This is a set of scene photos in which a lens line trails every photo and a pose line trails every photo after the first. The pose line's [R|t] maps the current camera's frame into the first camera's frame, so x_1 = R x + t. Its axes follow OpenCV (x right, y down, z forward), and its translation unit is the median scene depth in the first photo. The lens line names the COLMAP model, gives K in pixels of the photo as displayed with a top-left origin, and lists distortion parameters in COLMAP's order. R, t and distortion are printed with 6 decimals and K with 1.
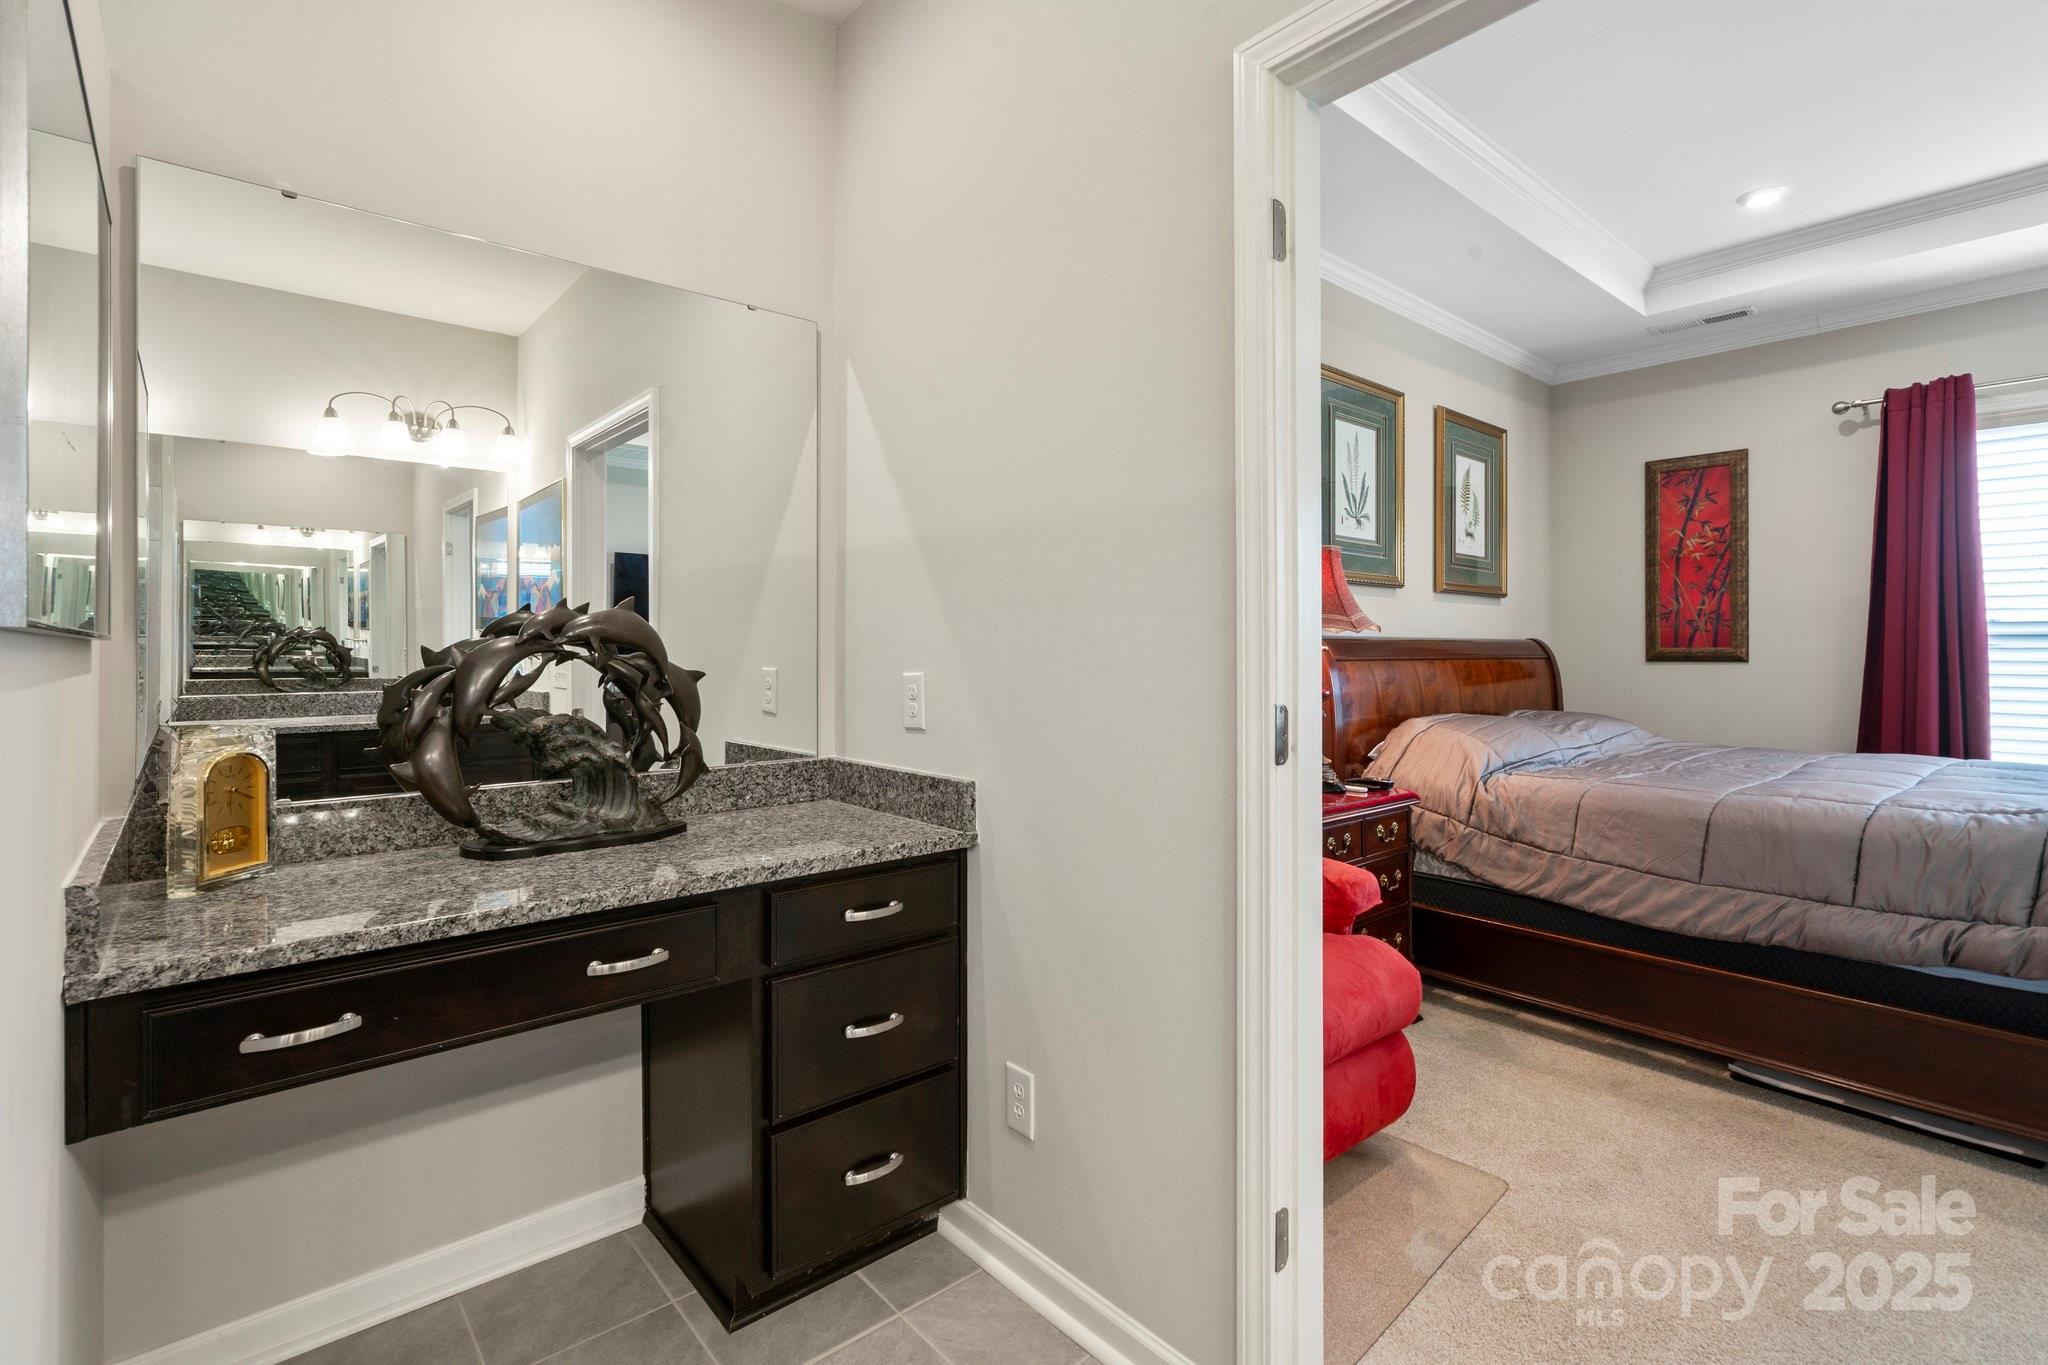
lens RADIAL K [[955.1, 0, 1012.8], [0, 955.1, 647.6], [0, 0, 1]] dist [-0.005346, 0.002487]
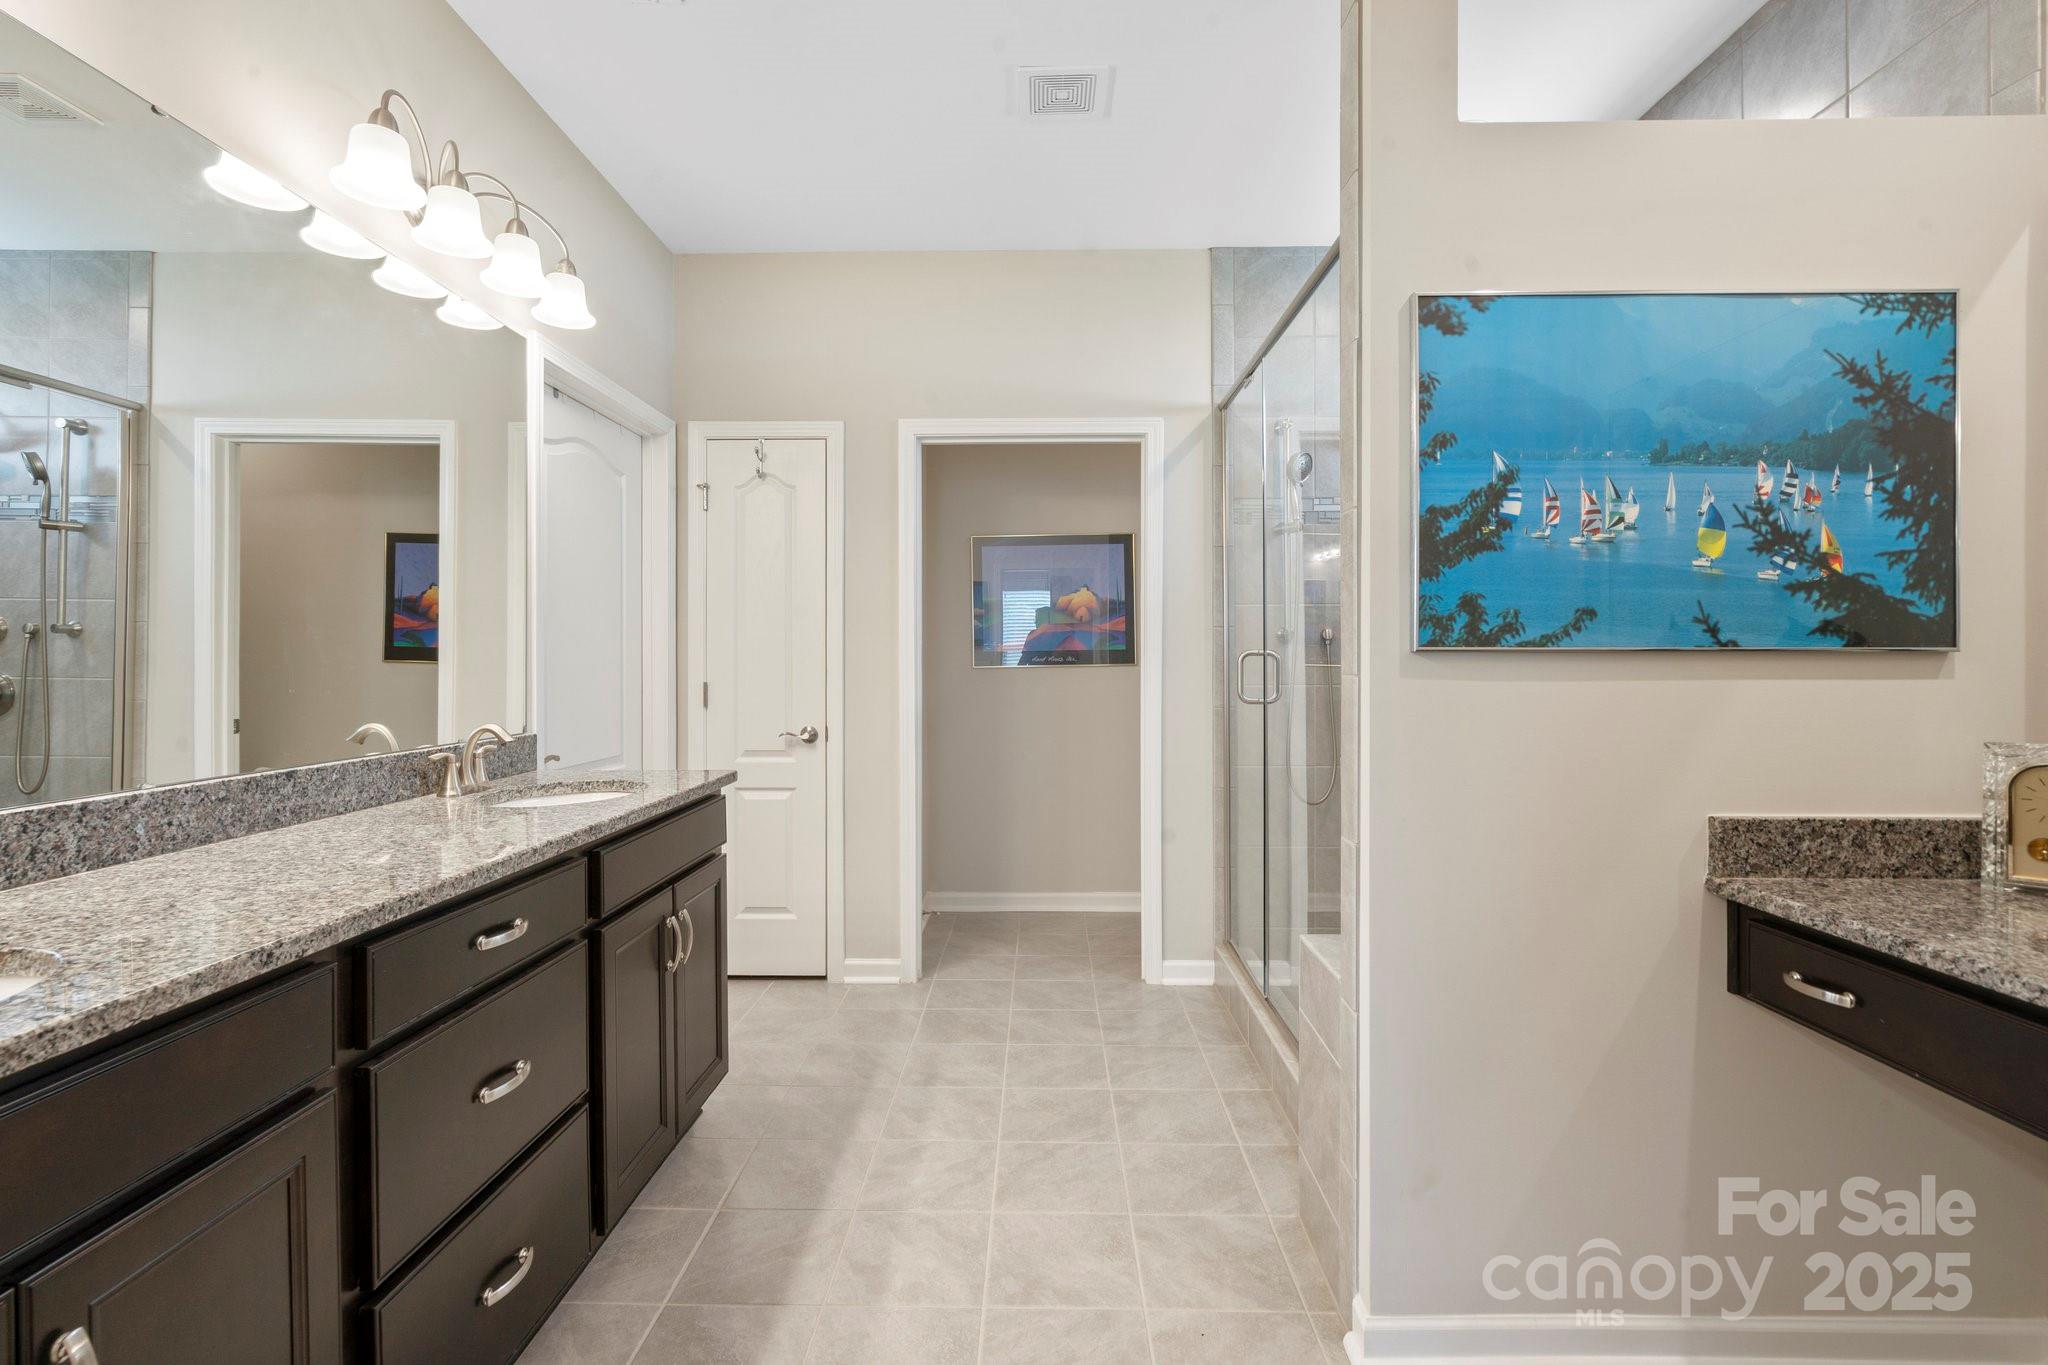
lens RADIAL K [[955.1, 0, 1027.7], [0, 955.1, 655.3], [0, 0, 1]] dist [-0.005346, 0.002487]
pose [[-0.663876, -0.003617, -0.747834, 0.251448], [0.002328, 0.999973, -0.006904, -0.000040], [0.747839, -0.006325, -0.663850, 0.341252]]
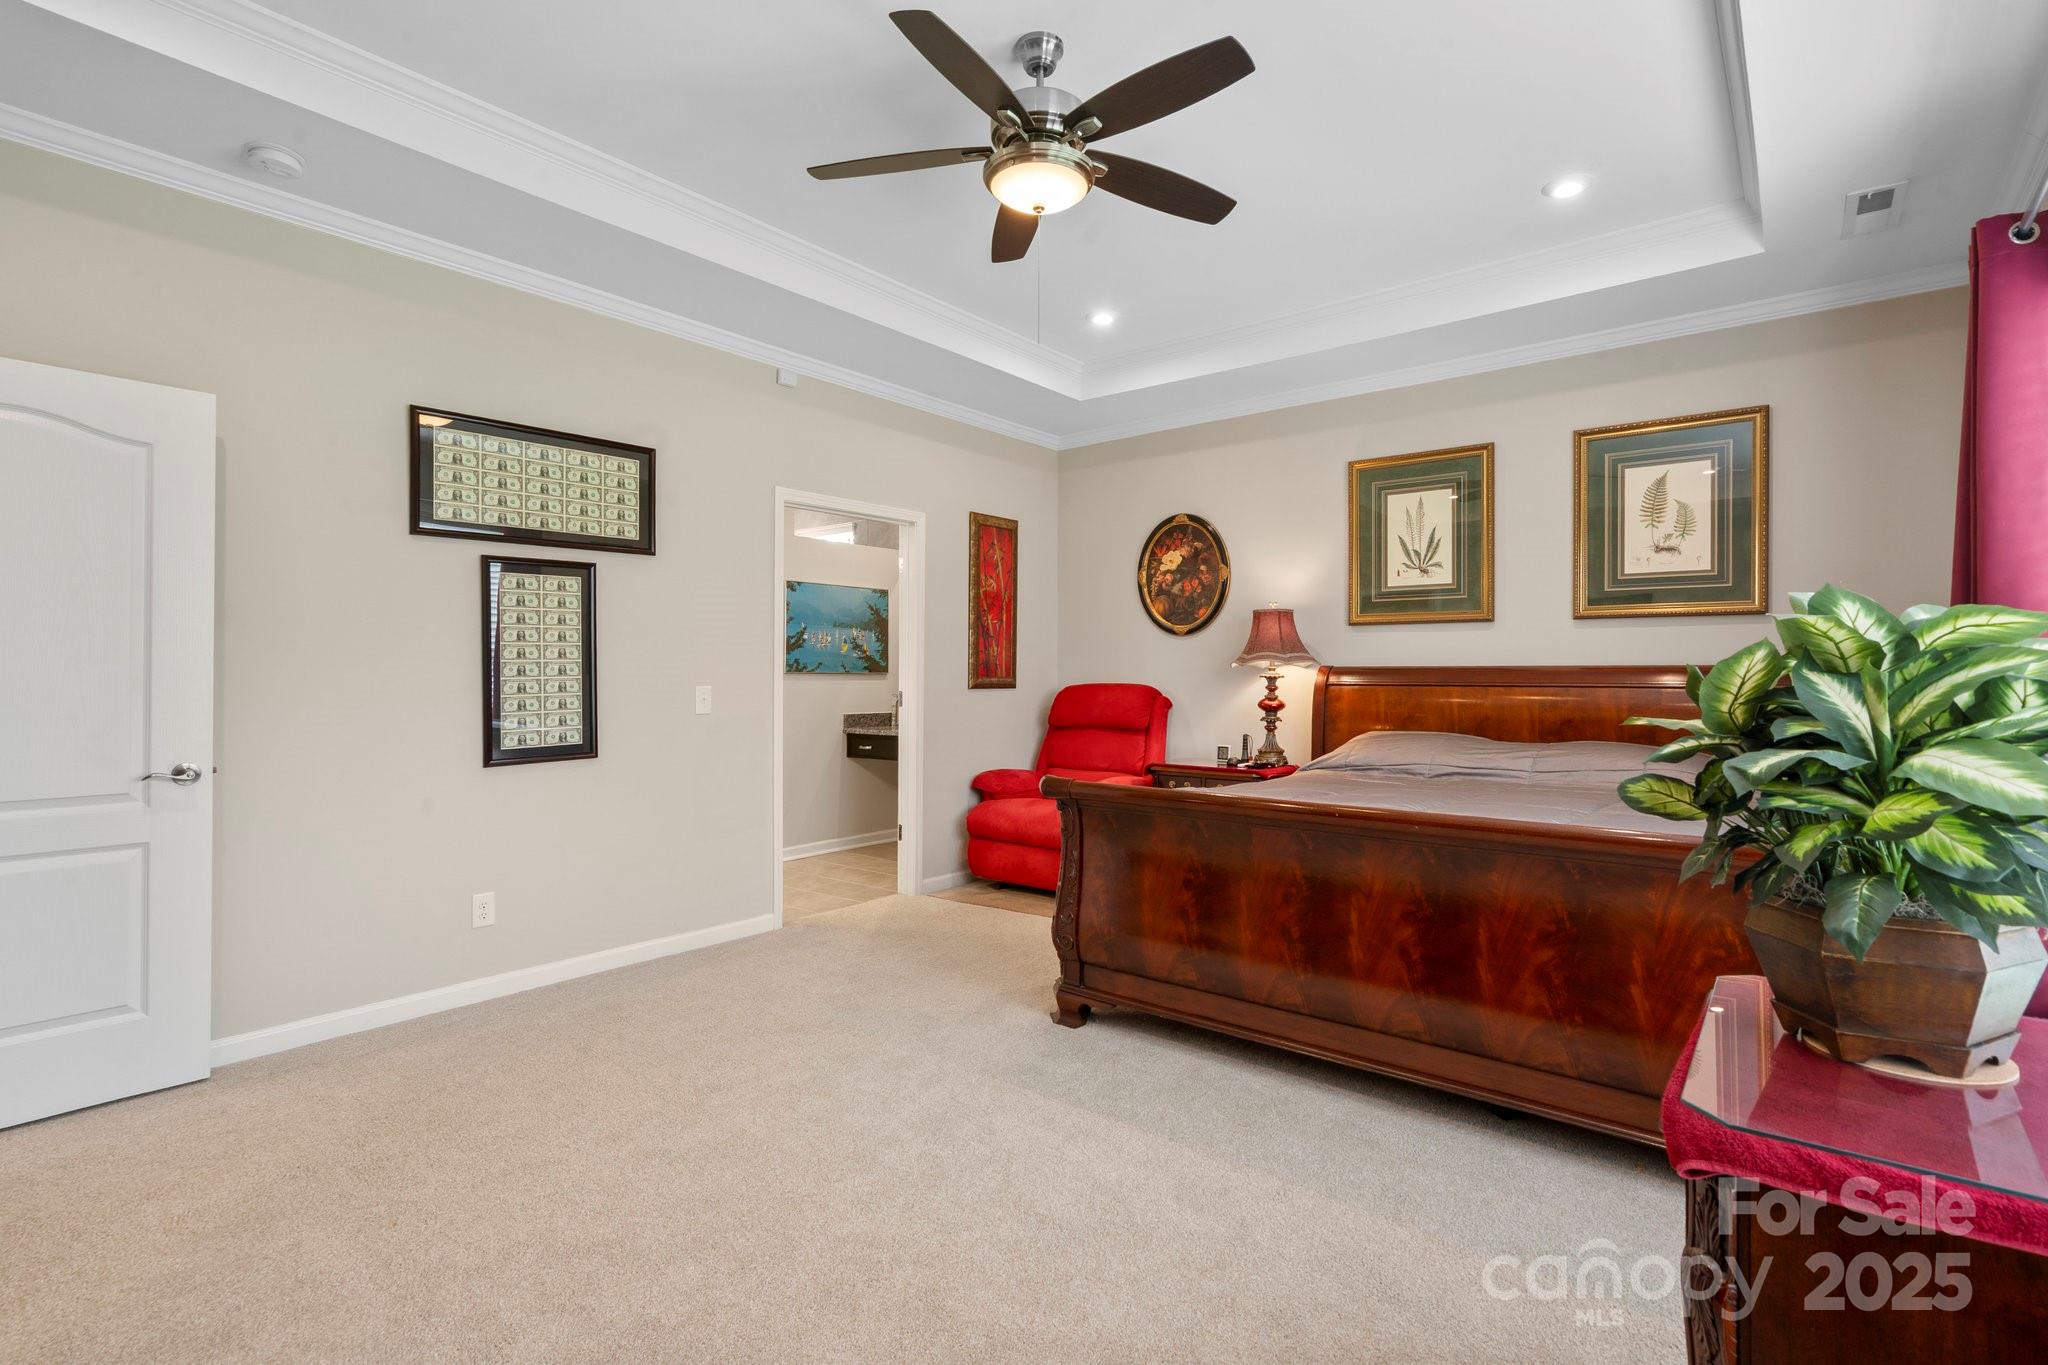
lens RADIAL K [[955.1, 0, 1026.1], [0, 955.1, 679.5], [0, 0, 1]] dist [-0.005346, 0.002487]
pose [[0.192991, 0.006805, -0.981177, 1.462503], [0.002521, 0.999969, 0.007431, -0.005087], [0.981197, -0.003908, 0.192968, 0.278040]]
